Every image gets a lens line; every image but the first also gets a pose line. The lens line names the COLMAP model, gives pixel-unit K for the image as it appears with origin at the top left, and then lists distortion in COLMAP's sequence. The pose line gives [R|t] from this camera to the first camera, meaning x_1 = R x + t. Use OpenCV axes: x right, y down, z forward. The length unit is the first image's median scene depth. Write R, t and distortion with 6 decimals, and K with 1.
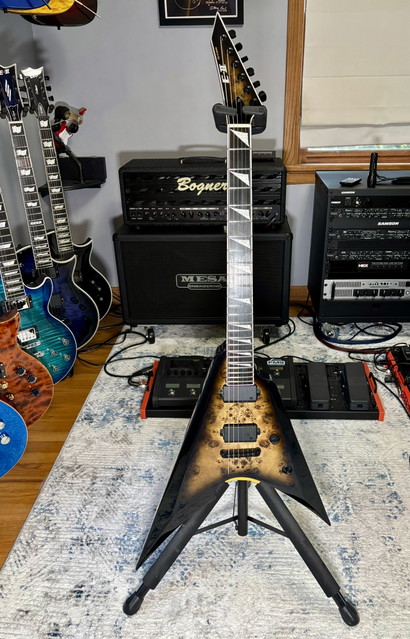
lens RADIAL K [[499.9, 0, 233.3], [0, 499.9, 332.6], [0, 0, 1]] dist [0.034172, -0.039611]
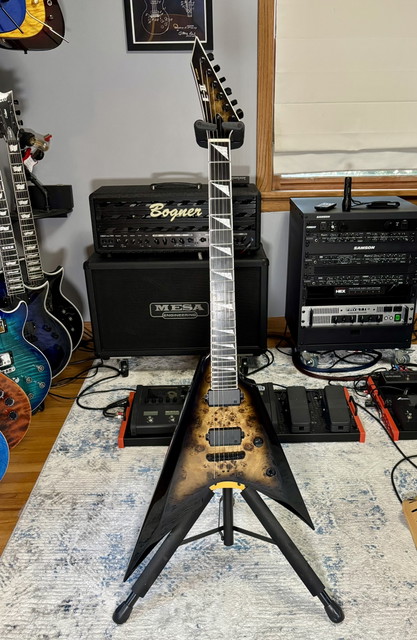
lens RADIAL K [[552.9, 0, 230.1], [0, 552.9, 370.7], [0, 0, 1]] dist [0.037304, -0.045332]
pose [[0.998578, -0.022696, 0.048230, -0.020762], [0.024103, 0.999294, -0.028806, 0.071694], [-0.047542, 0.029927, 0.998421, -0.107746]]
